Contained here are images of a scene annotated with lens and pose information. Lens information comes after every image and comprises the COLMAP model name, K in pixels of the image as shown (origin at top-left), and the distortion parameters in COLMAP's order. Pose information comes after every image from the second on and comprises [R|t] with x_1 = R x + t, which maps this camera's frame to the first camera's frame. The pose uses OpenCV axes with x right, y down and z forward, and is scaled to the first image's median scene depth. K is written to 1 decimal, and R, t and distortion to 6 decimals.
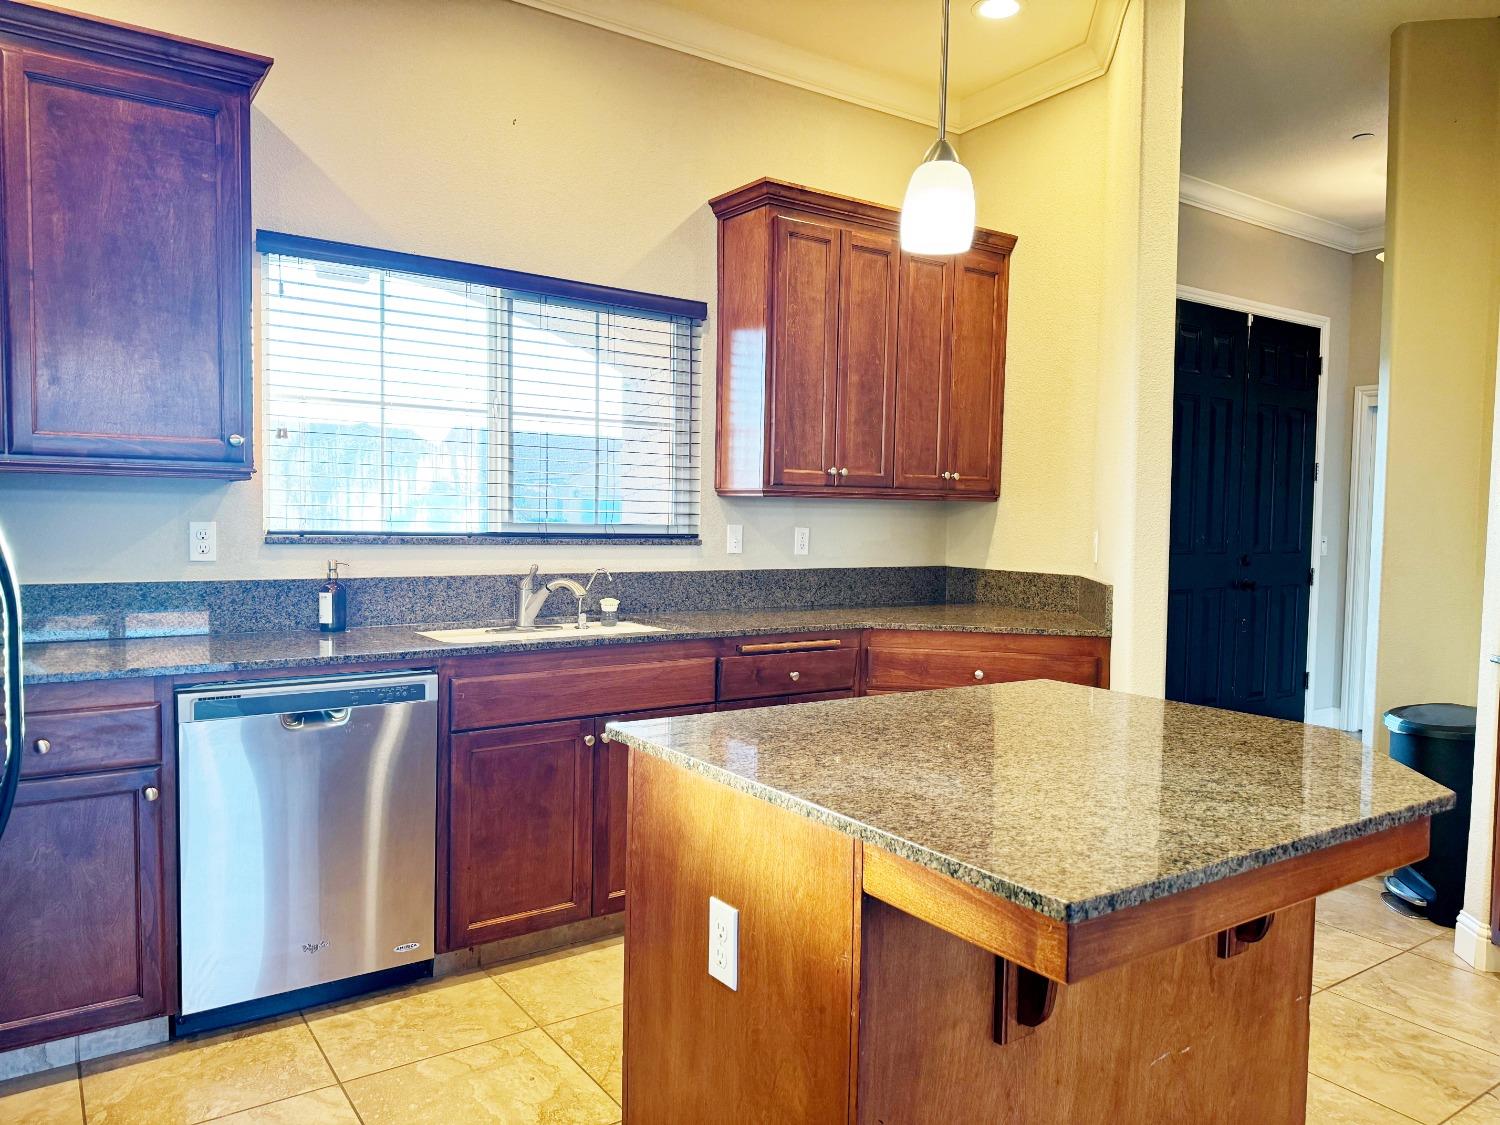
lens RADIAL K [[1046.0, 0, 748.2], [0, 1046.0, 566.6], [0, 0, 1]] dist [0.119804, -0.183231]
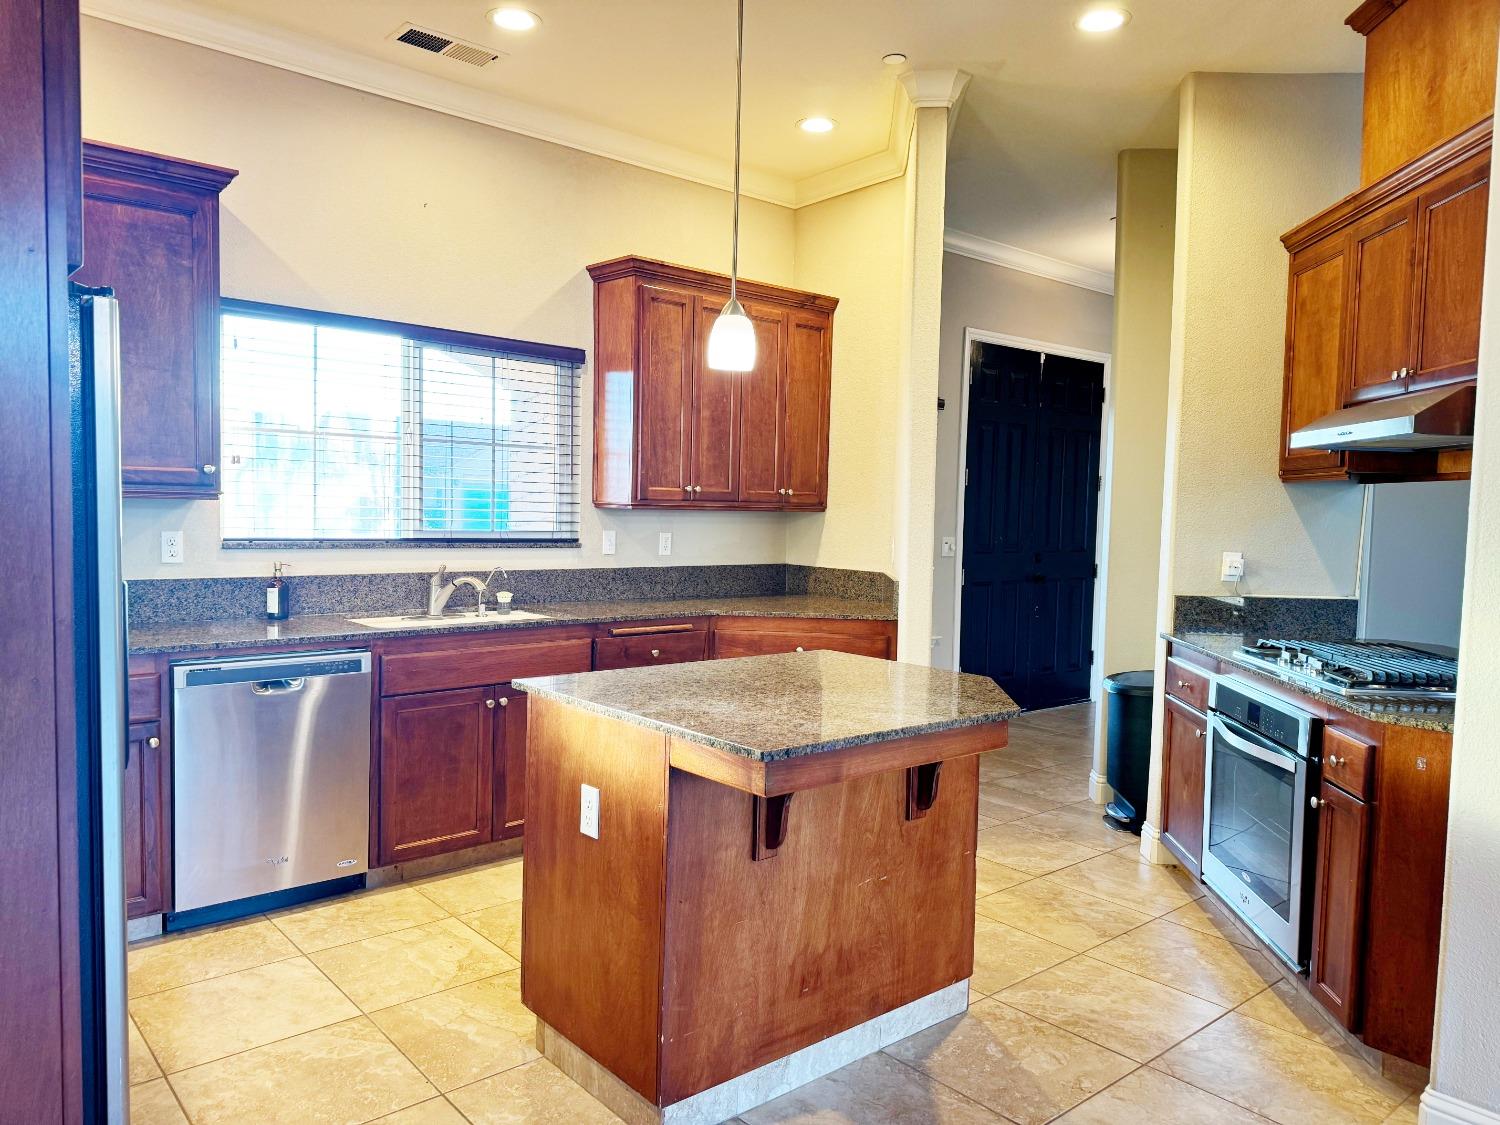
lens RADIAL K [[1046.0, 0, 748.2], [0, 1046.0, 566.6], [0, 0, 1]] dist [0.119804, -0.183231]
pose [[0.994060, 0.001198, 0.108830, 0.019243], [-0.002388, 0.999939, 0.010805, -0.014707], [-0.108810, -0.011001, 0.994002, -0.285658]]
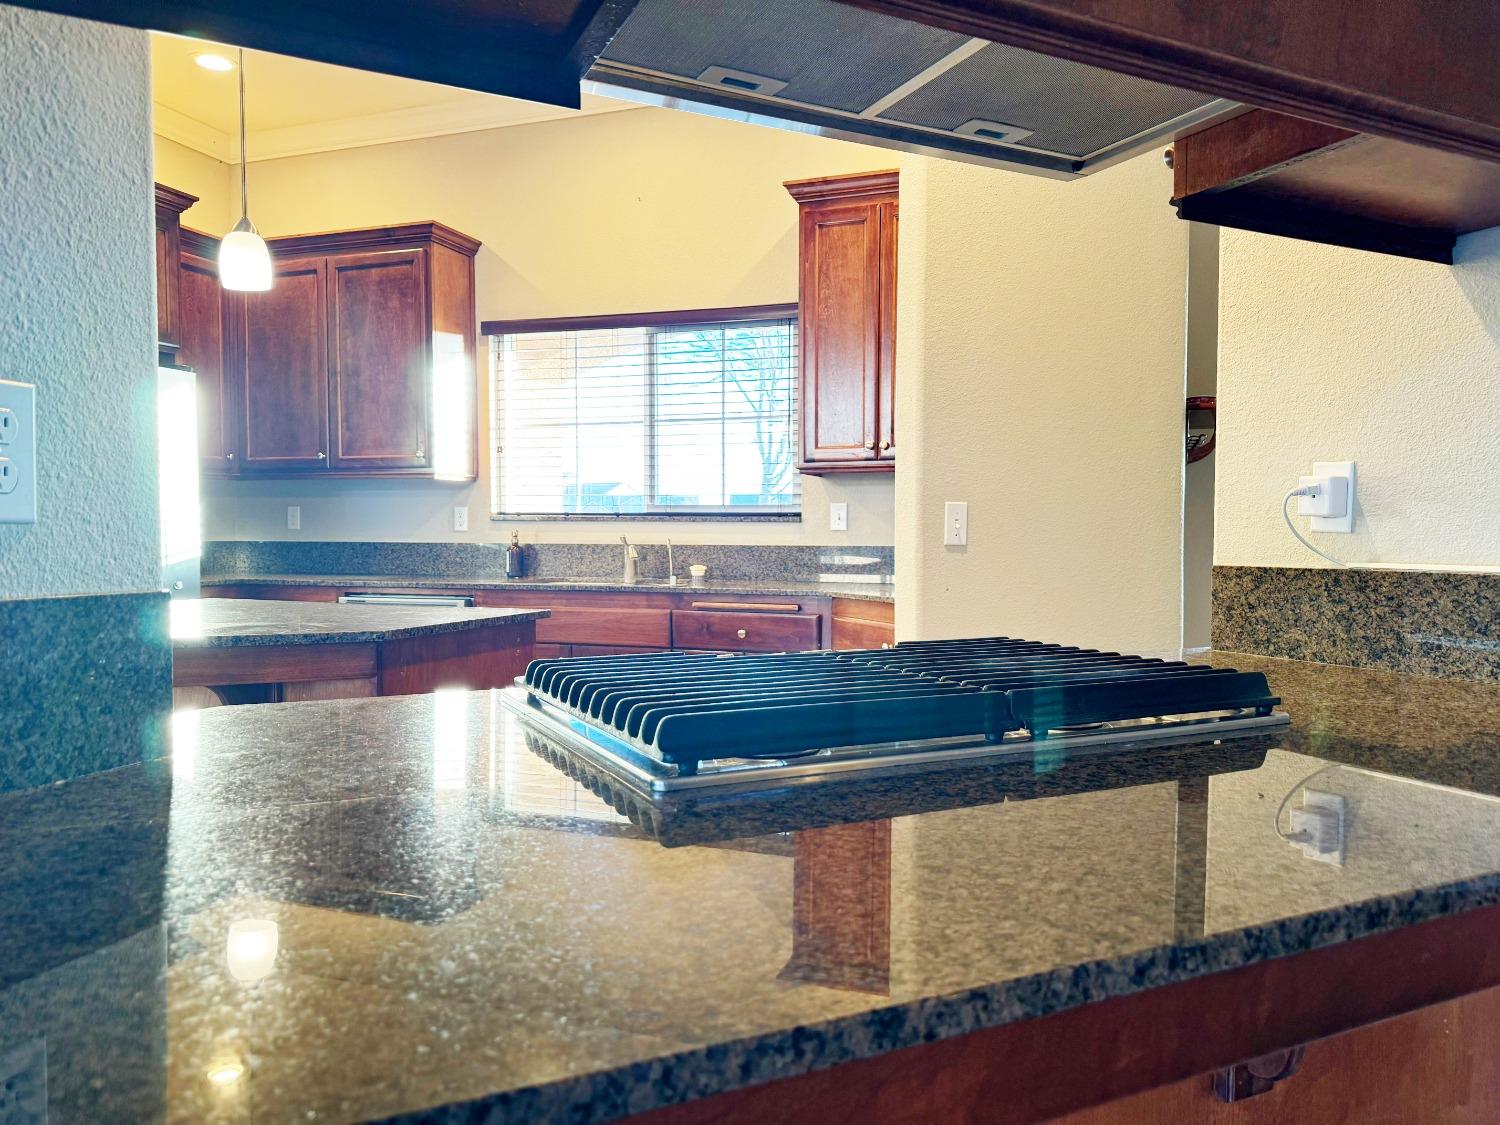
lens RADIAL K [[1046.0, 0, 748.2], [0, 1046.0, 566.6], [0, 0, 1]] dist [0.119804, -0.183231]
pose [[0.588934, 0.011848, -0.808094, 0.981489], [-0.034574, 0.999347, -0.010545, 0.047919], [0.807441, 0.034149, 0.588959, 0.374609]]
